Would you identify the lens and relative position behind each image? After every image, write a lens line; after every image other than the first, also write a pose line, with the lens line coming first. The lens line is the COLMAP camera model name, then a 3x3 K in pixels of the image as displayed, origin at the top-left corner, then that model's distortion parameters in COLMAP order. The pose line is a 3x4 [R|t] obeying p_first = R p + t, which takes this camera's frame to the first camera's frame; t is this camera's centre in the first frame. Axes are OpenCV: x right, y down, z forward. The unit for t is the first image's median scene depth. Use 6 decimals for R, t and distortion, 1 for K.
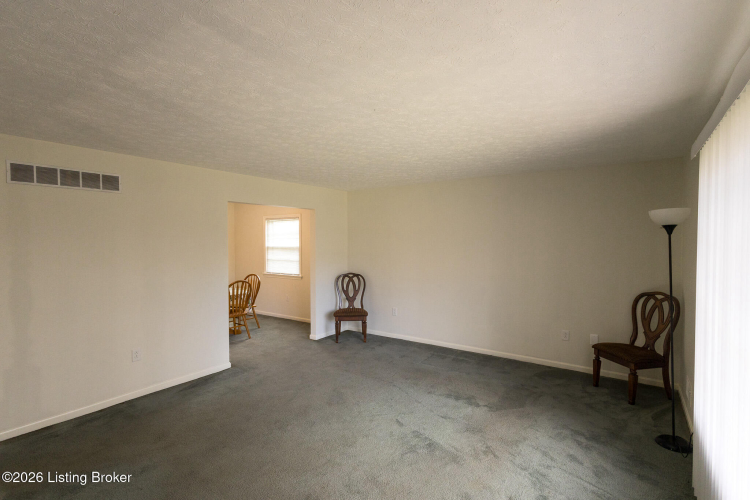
lens RADIAL K [[363.9, 0, 374.5], [0, 363.9, 229.4], [0, 0, 1]] dist [0.001014, 0.000107]
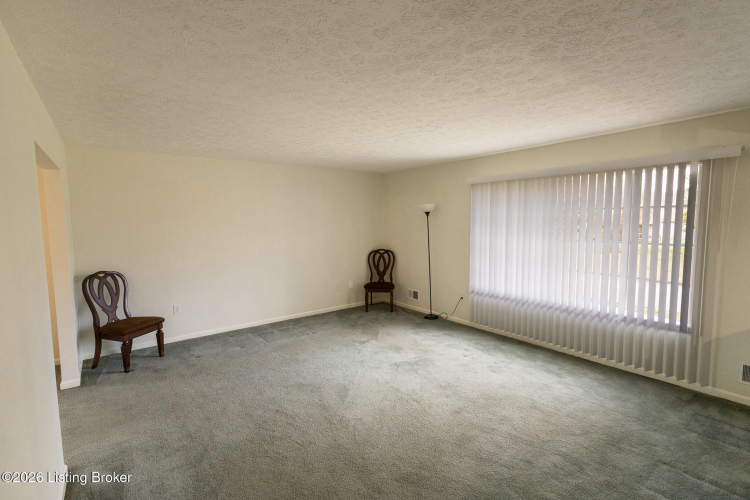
lens RADIAL K [[350.7, 0, 376.5], [0, 350.7, 247.5], [0, 0, 1]] dist [0.000618, 0.000115]
pose [[0.290403, -0.081757, 0.953406, -0.855342], [-0.022786, 0.995470, 0.092304, 0.009335], [-0.956633, -0.048530, 0.287224, 0.553085]]
